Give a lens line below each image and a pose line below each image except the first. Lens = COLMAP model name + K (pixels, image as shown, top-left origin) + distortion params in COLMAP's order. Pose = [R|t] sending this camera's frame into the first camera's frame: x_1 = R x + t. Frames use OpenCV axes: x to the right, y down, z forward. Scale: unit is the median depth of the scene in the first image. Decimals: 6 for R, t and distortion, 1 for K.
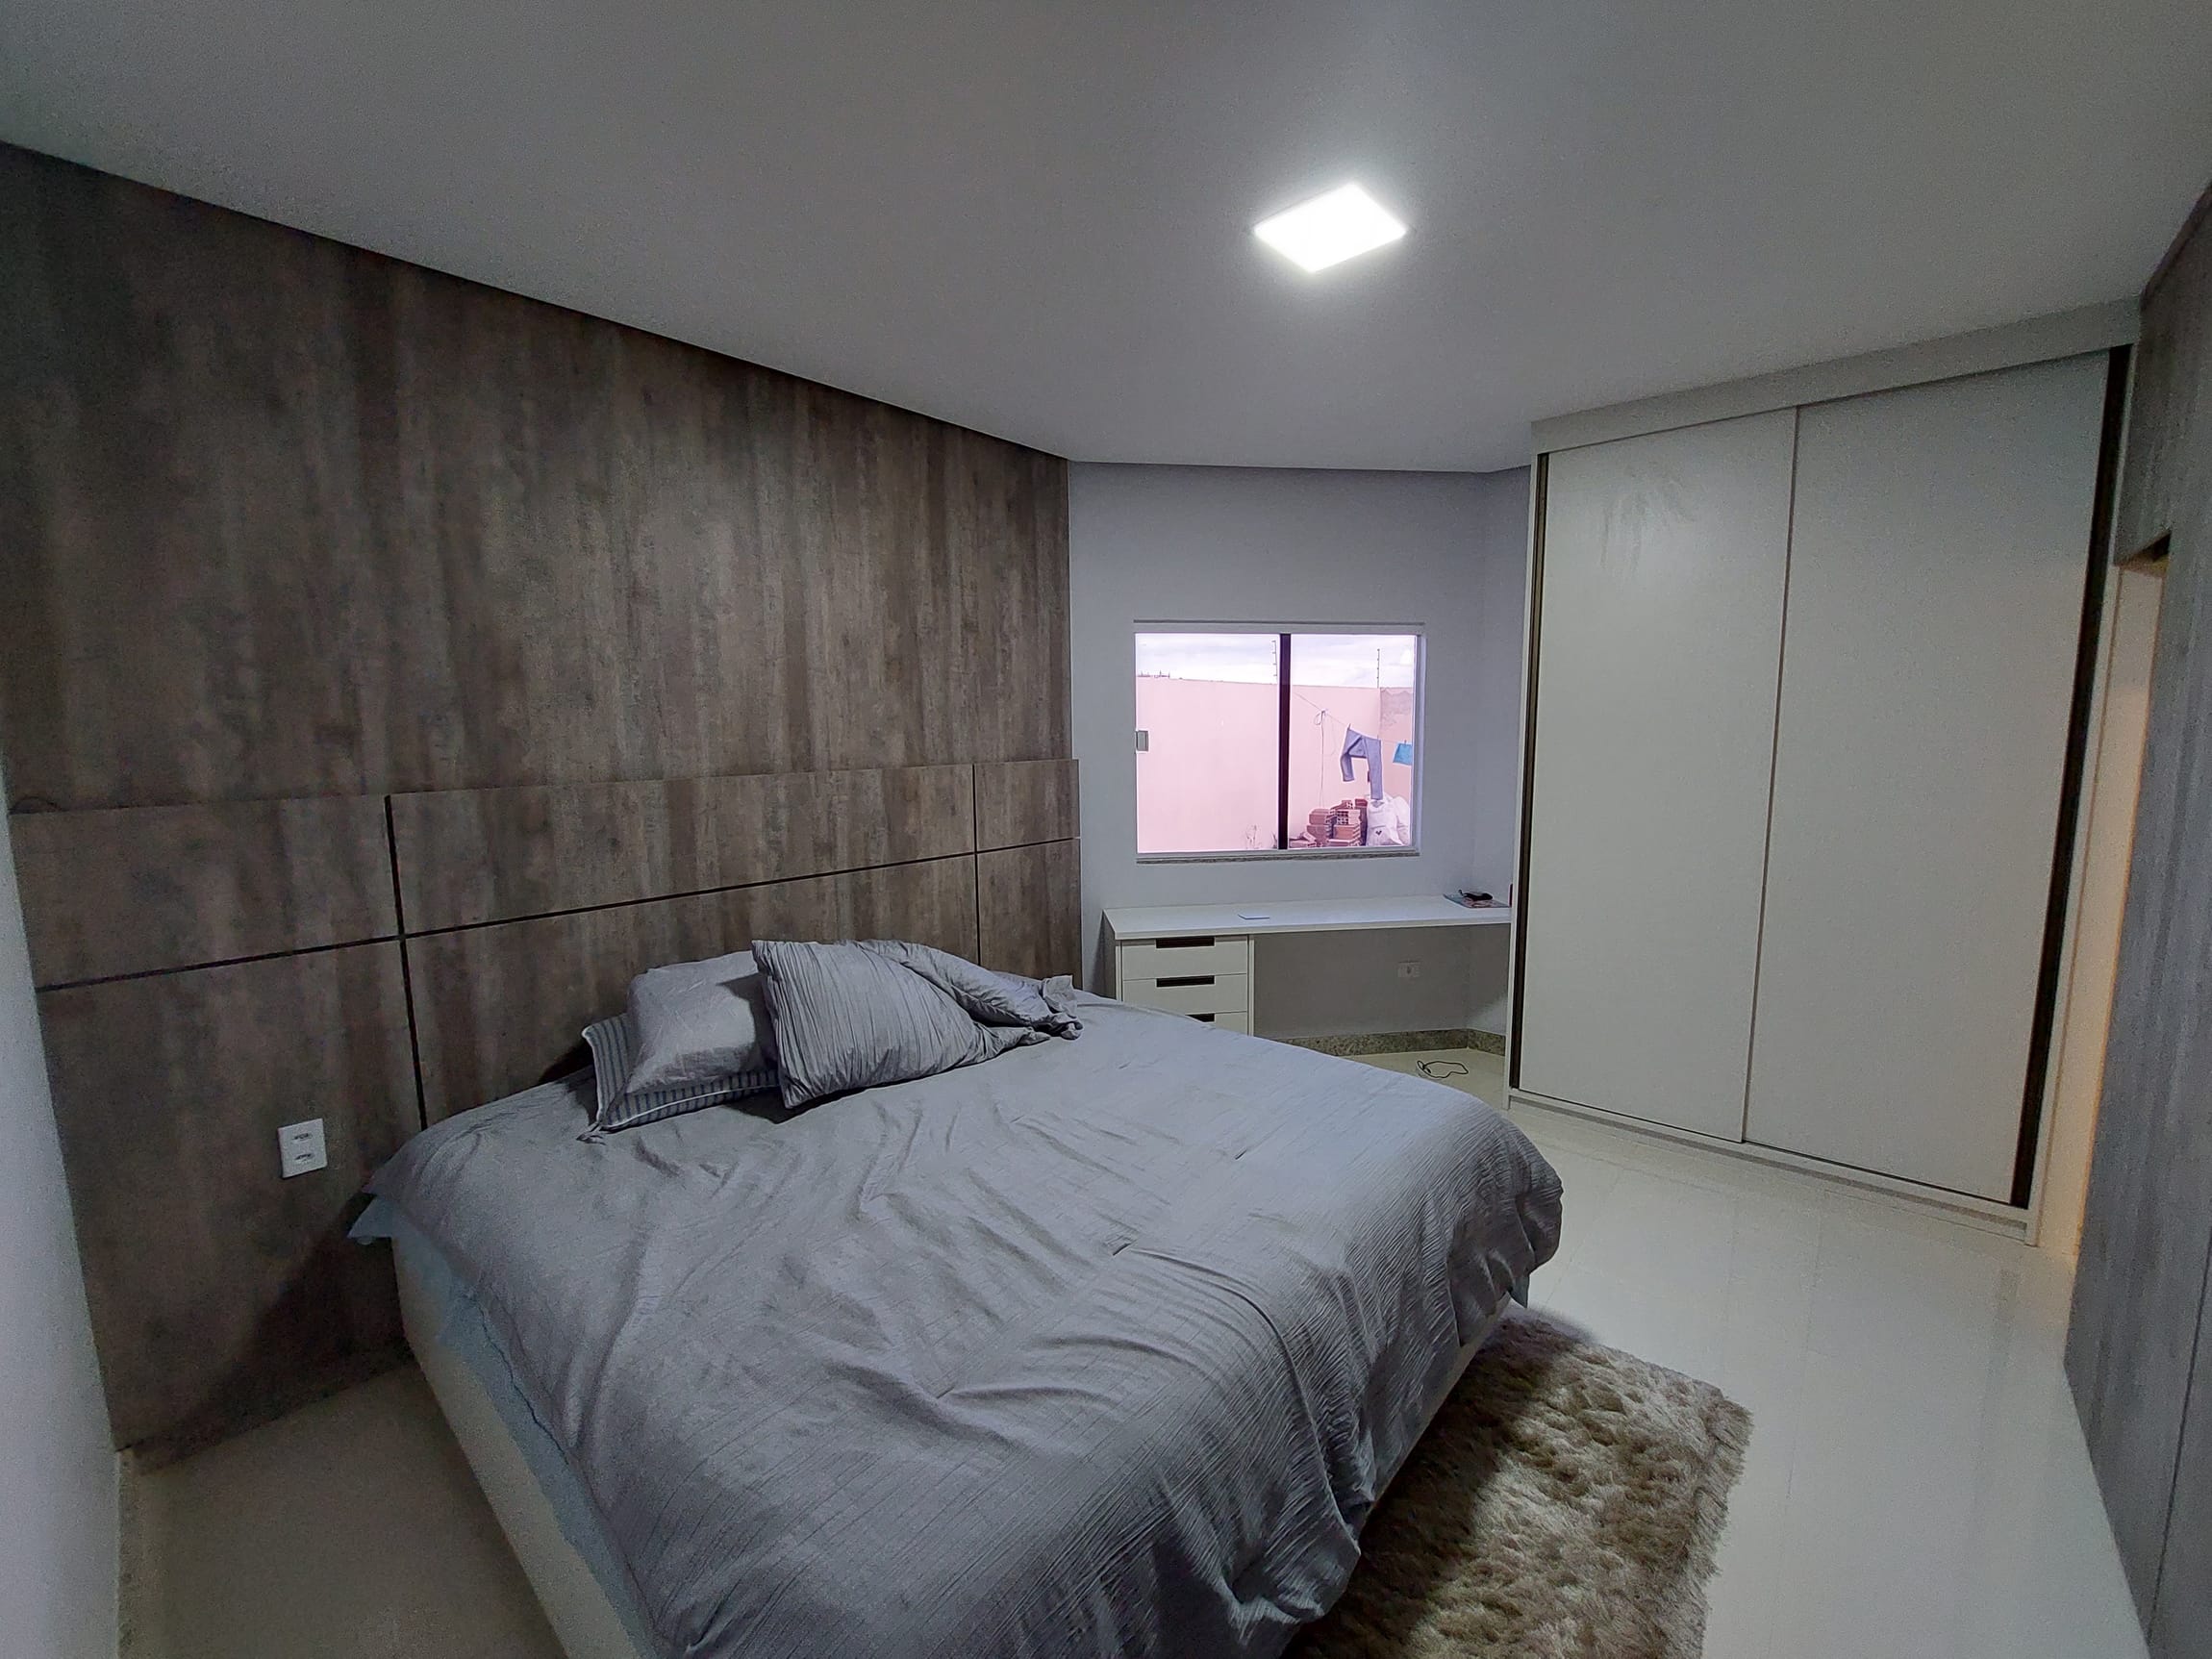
lens RADIAL K [[884.7, 0, 1115.3], [0, 884.7, 830.2], [0, 0, 1]] dist [-0.019283, 0.000228]
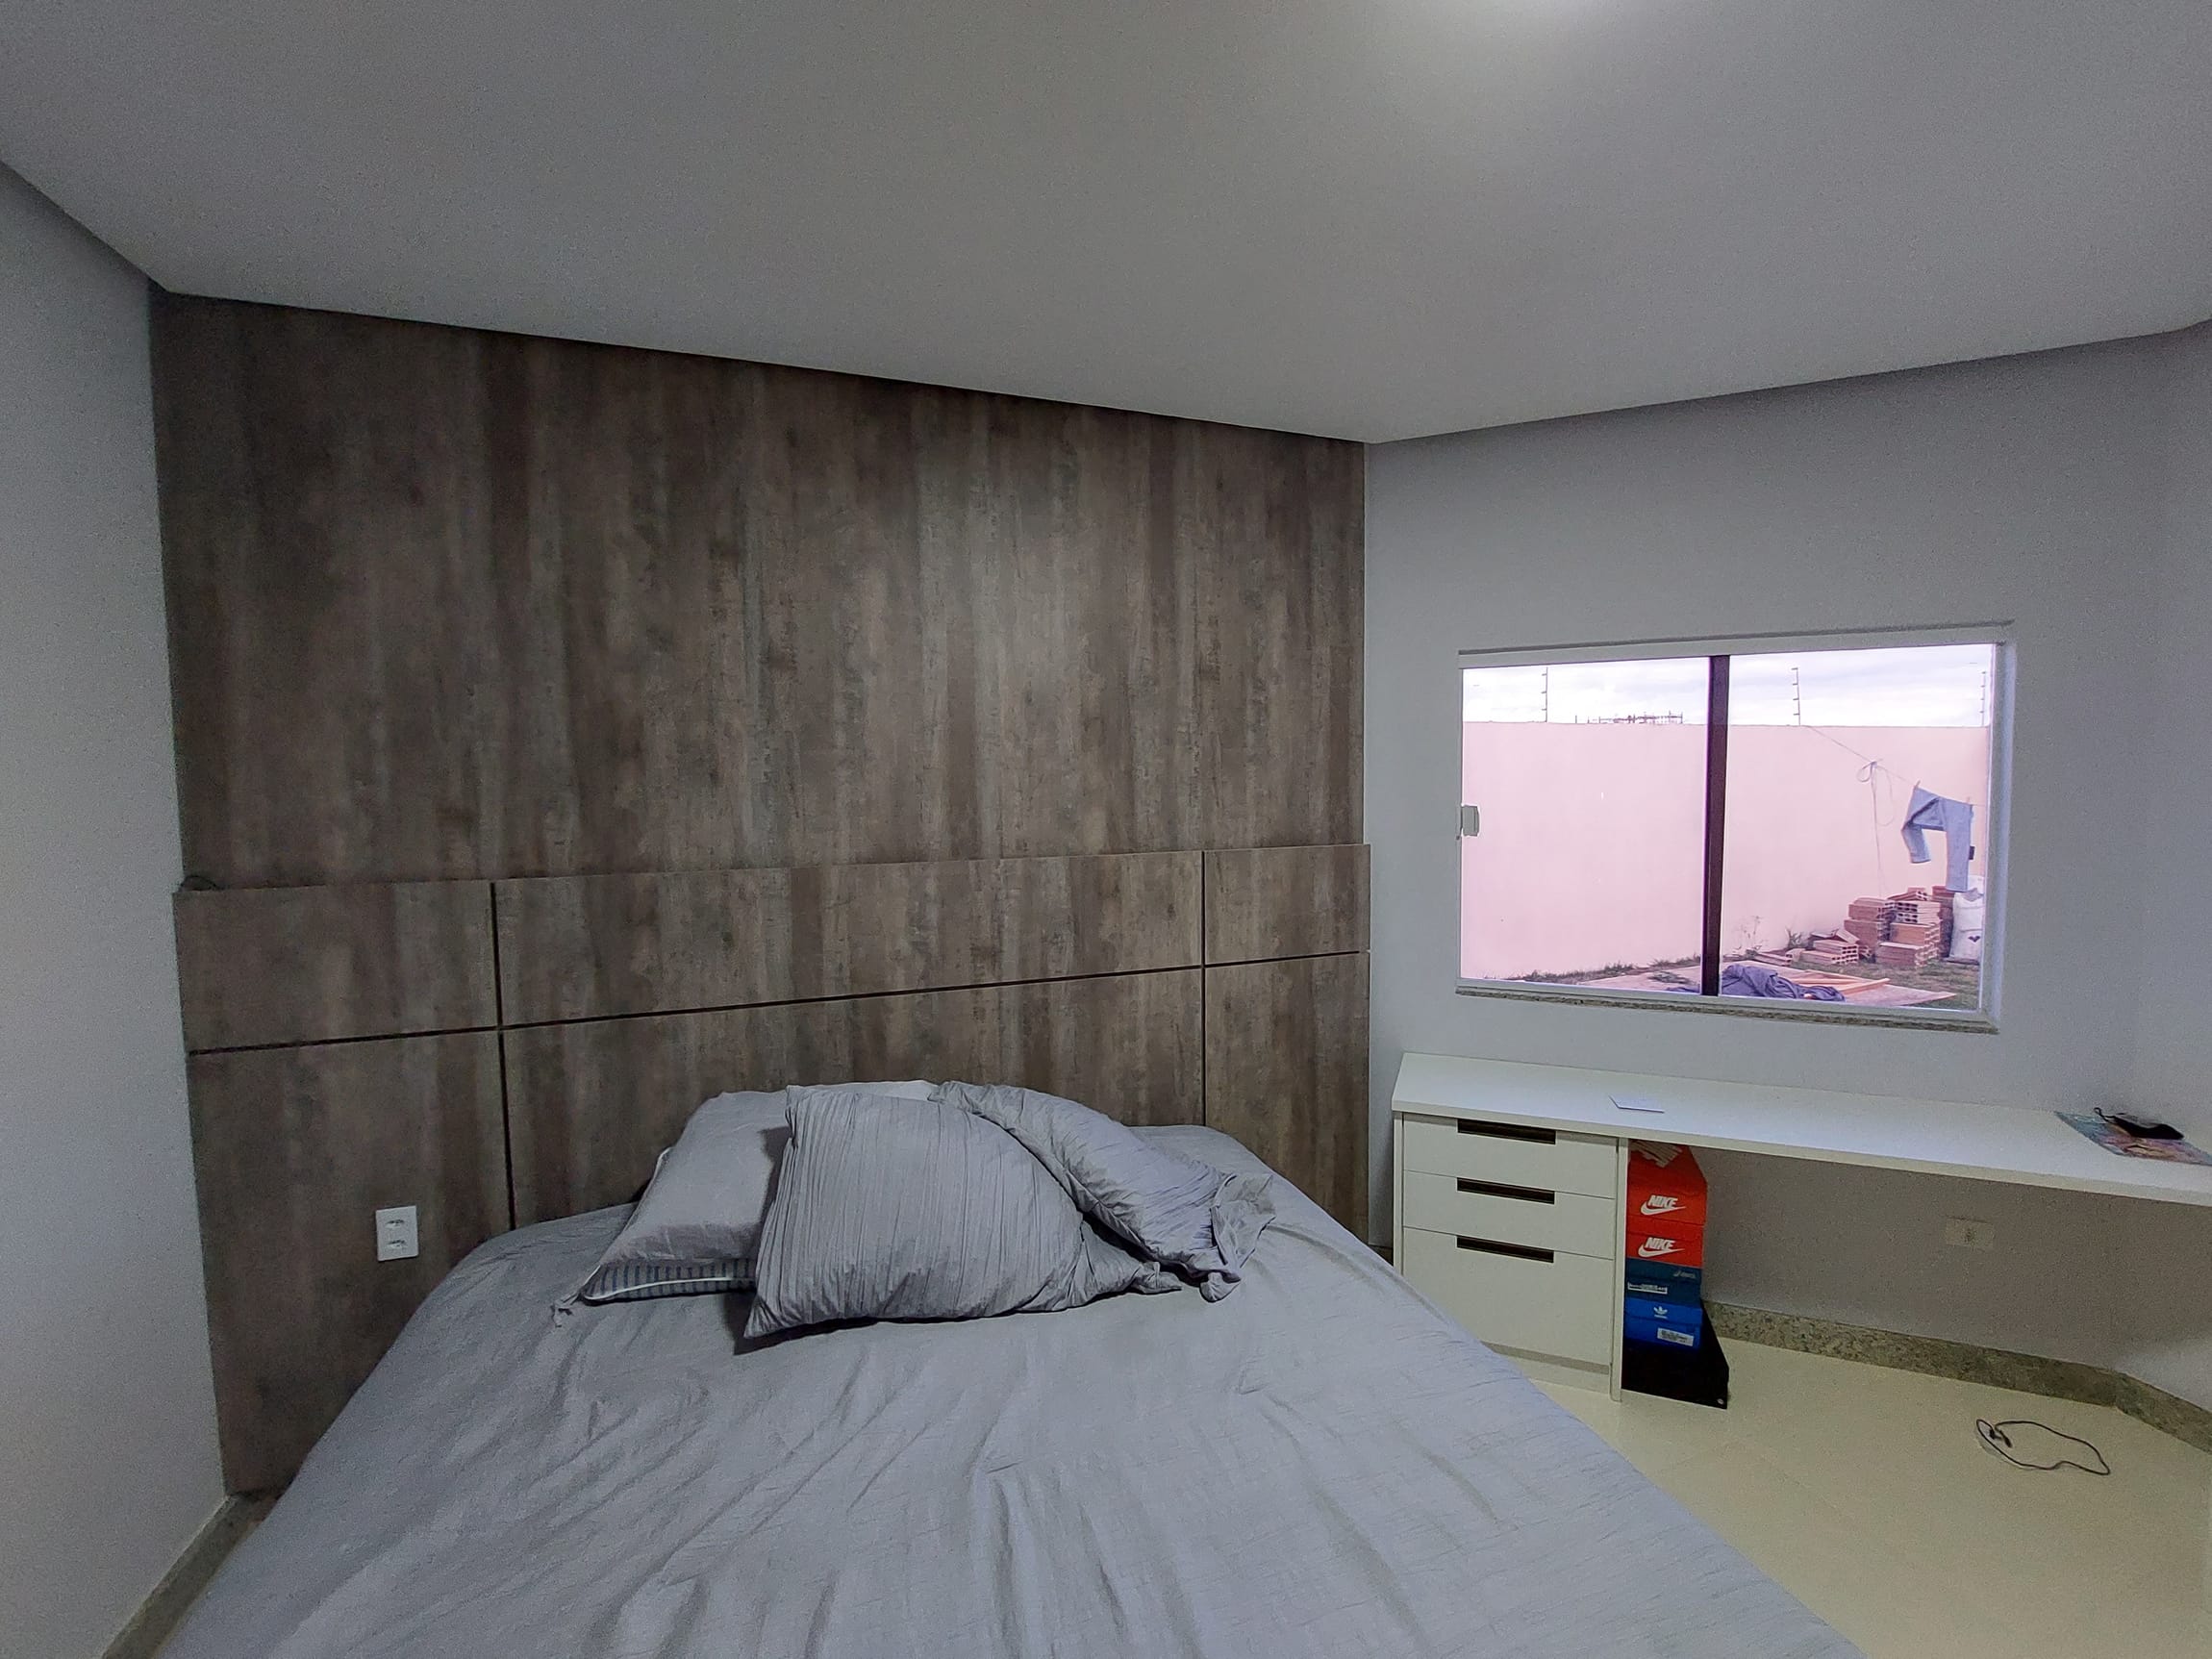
lens RADIAL K [[884.7, 0, 1115.3], [0, 884.7, 830.2], [0, 0, 1]] dist [-0.019283, 0.000228]
pose [[0.872245, 0.028174, -0.488256, 0.185252], [-0.054873, 0.997673, -0.040459, -0.072471], [0.485980, 0.062082, 0.871762, 0.370791]]
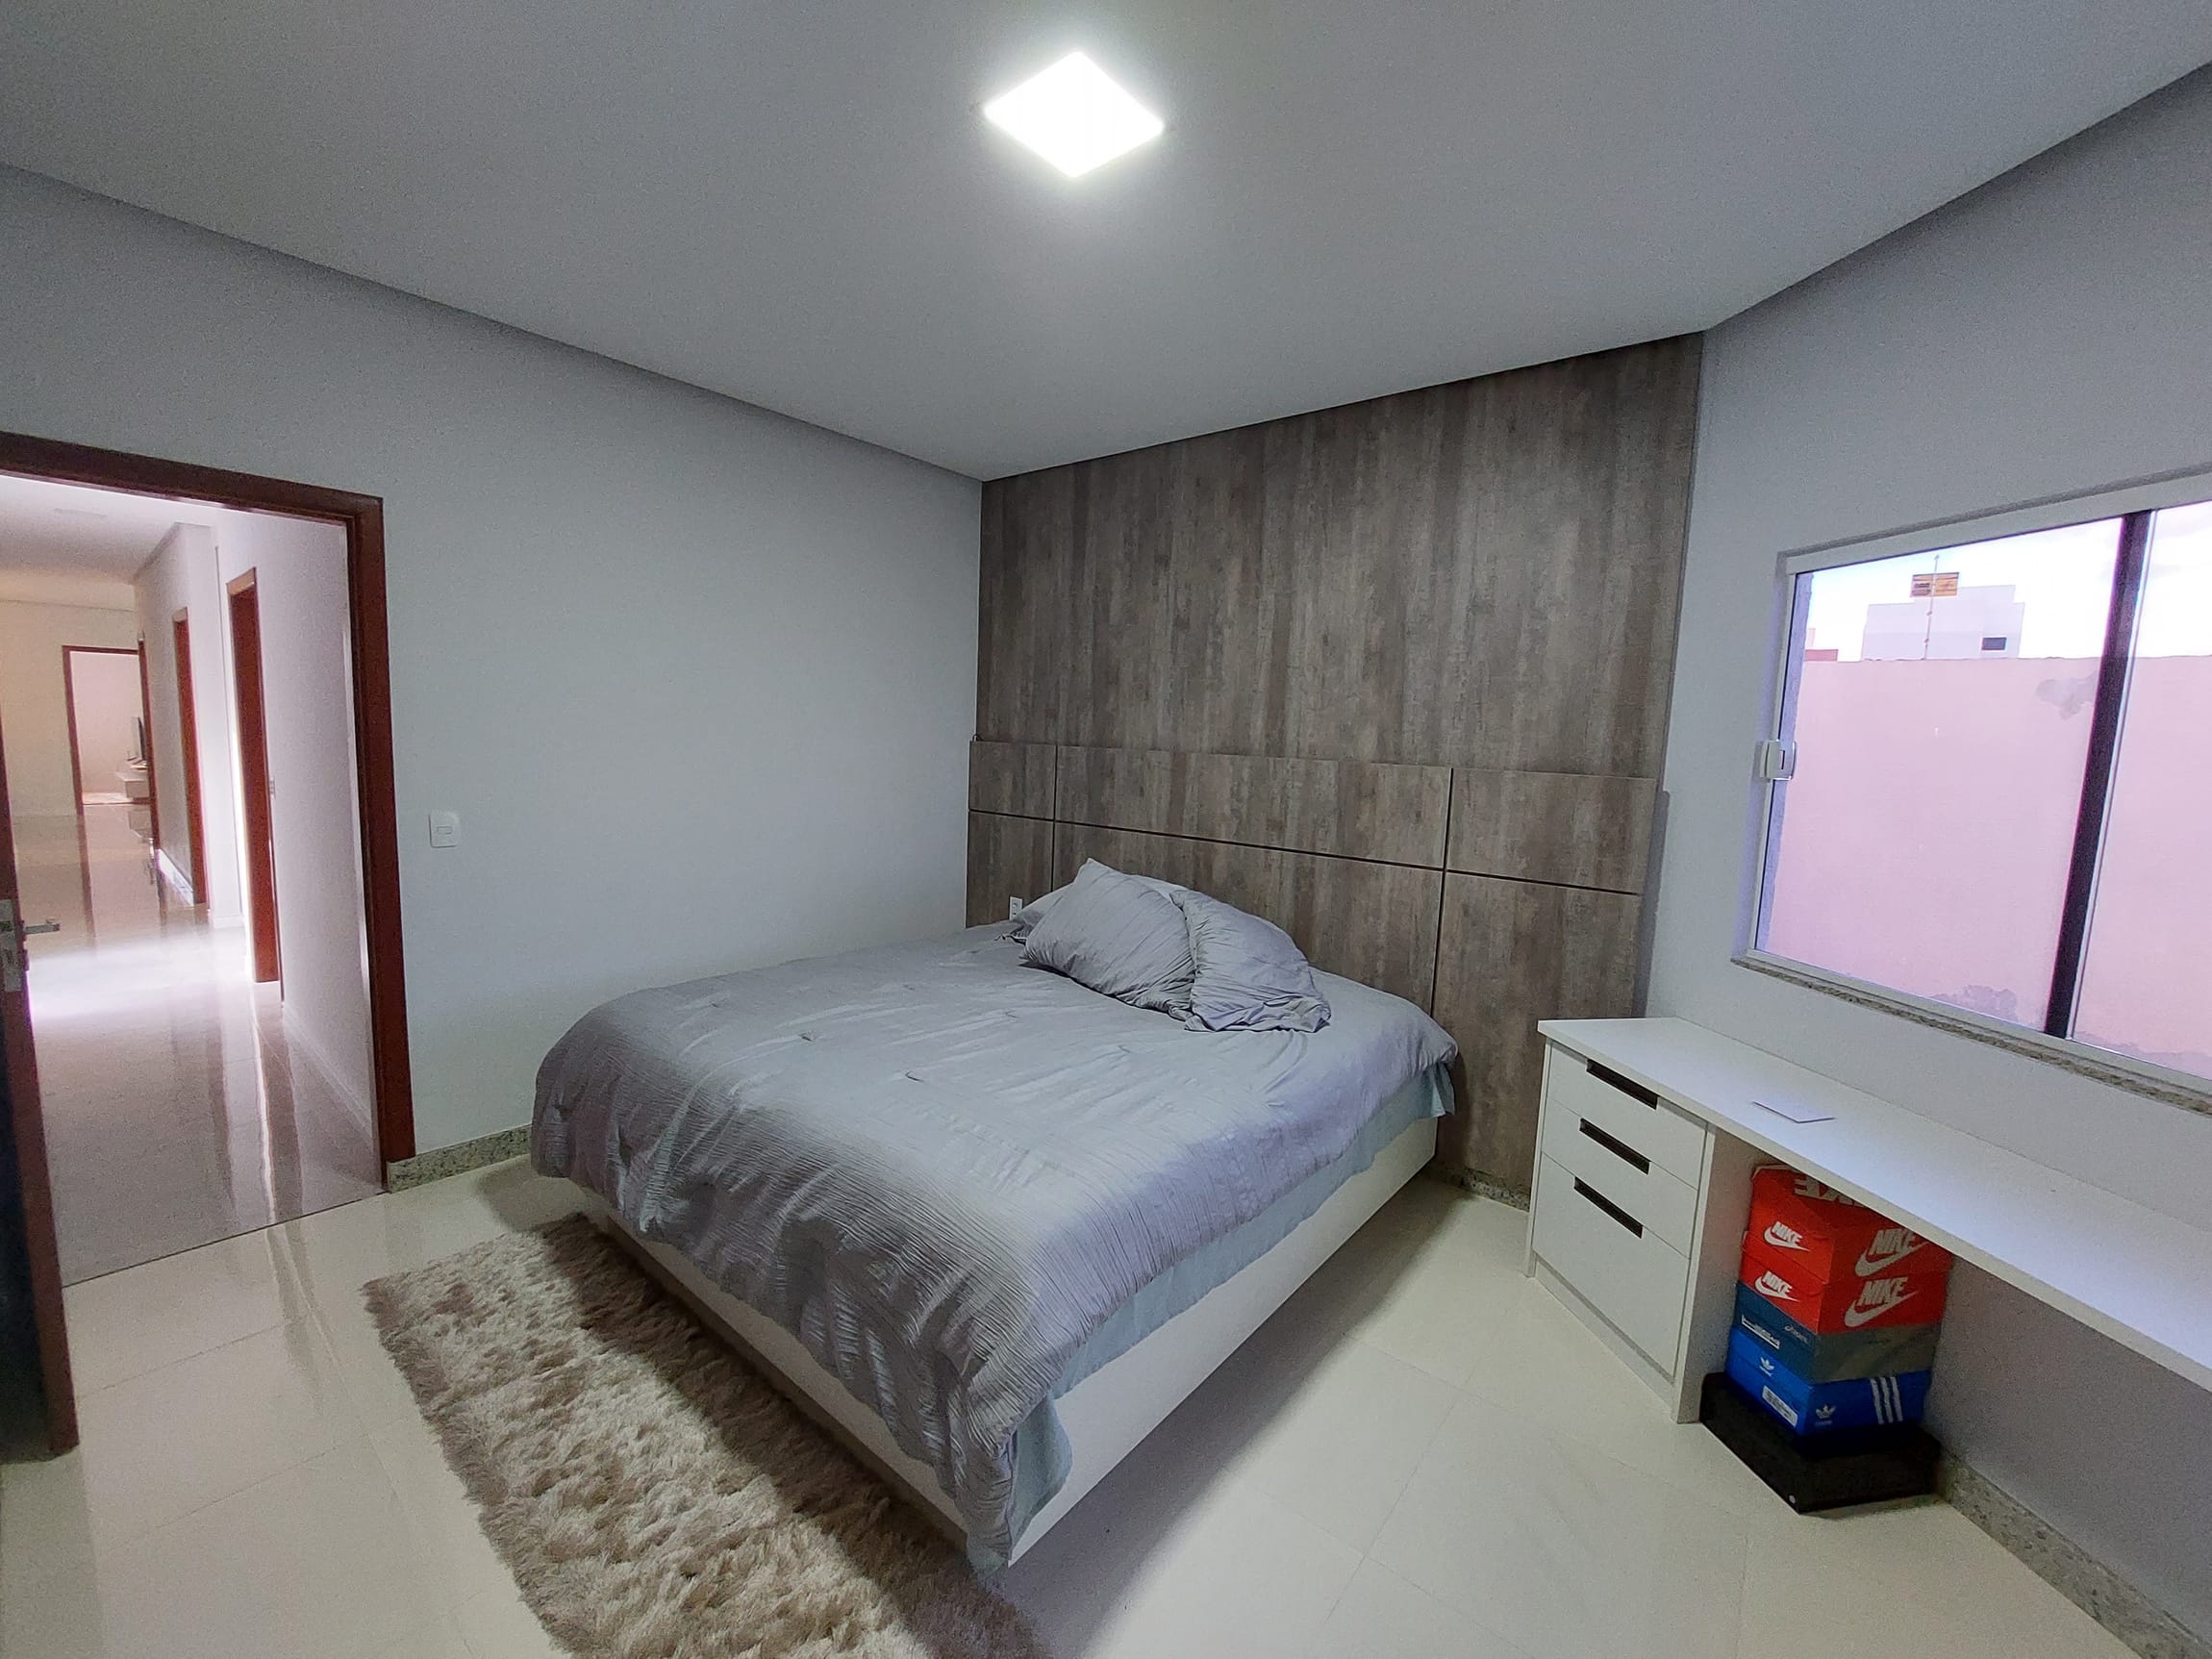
lens RADIAL K [[884.7, 0, 1115.3], [0, 884.7, 830.2], [0, 0, 1]] dist [-0.019283, 0.000228]
pose [[0.036571, 0.121851, -0.991874, 0.864979], [-0.156346, 0.981014, 0.114752, -0.078224], [0.987025, 0.150879, 0.054927, 0.802383]]
